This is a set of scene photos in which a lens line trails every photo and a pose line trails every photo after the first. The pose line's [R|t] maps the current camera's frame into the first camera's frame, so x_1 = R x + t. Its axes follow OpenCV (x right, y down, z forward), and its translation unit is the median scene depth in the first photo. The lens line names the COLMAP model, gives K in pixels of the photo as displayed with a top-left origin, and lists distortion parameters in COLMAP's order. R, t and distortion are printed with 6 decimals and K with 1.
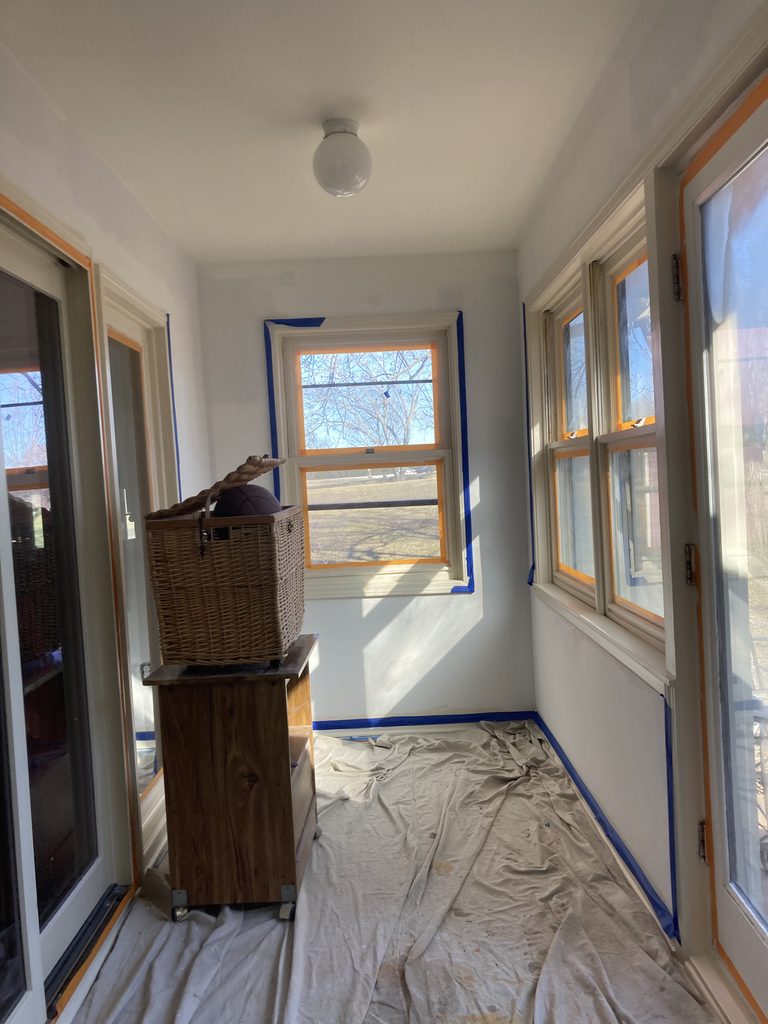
lens RADIAL K [[825.3, 0, 390.2], [0, 825.3, 510.8], [0, 0, 1]] dist [0.037012, -0.001977]
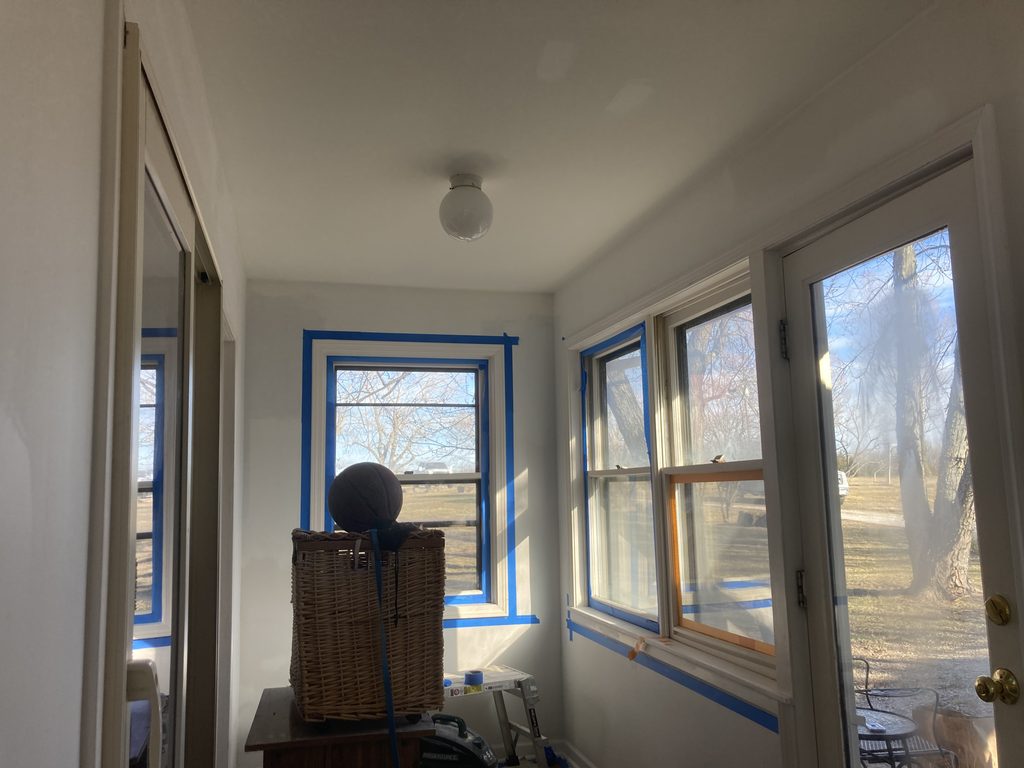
lens RADIAL K [[825.3, 0, 514.7], [0, 825.3, 388.8], [0, 0, 1]] dist [0.037012, -0.001977]
pose [[0.969997, 0.058935, 0.235867, -0.208707], [-0.017839, 0.984811, -0.172711, -0.000758], [-0.242463, 0.163321, 0.956315, -0.015213]]
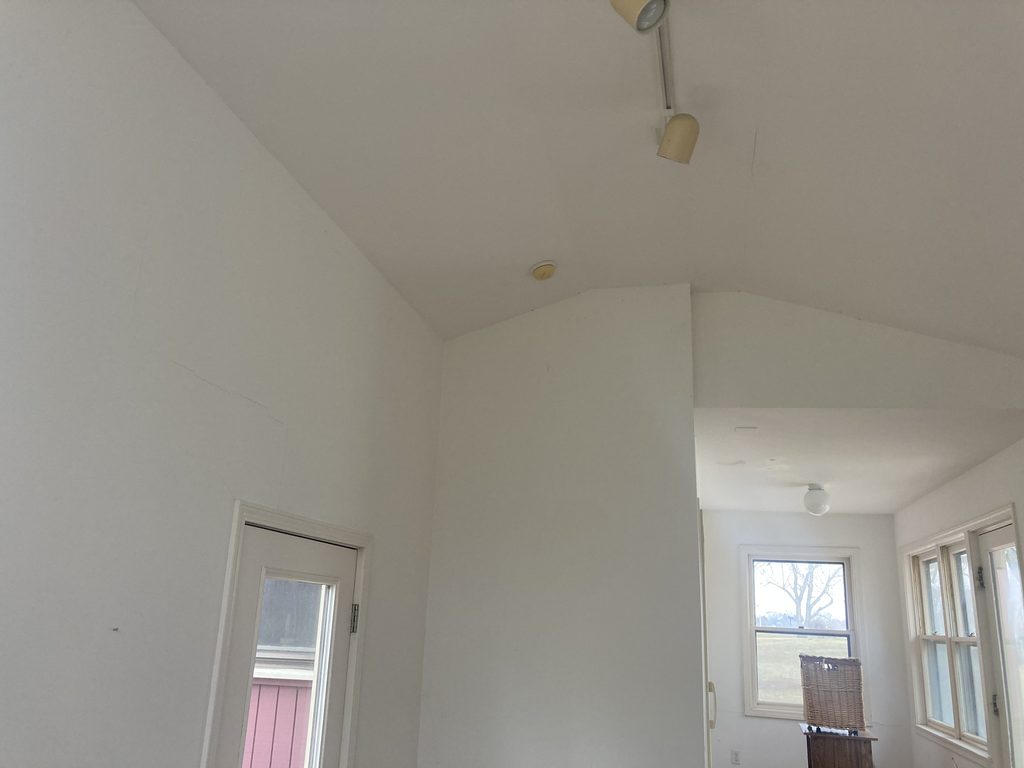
lens RADIAL K [[813.2, 0, 501.5], [0, 813.2, 388.8], [0, 0, 1]] dist [0.010767, -0.005705]
pose [[0.963237, 0.021829, -0.267765, -0.260148], [-0.104344, 0.948843, -0.298008, 0.036086], [0.247562, 0.314992, 0.916239, -1.181270]]
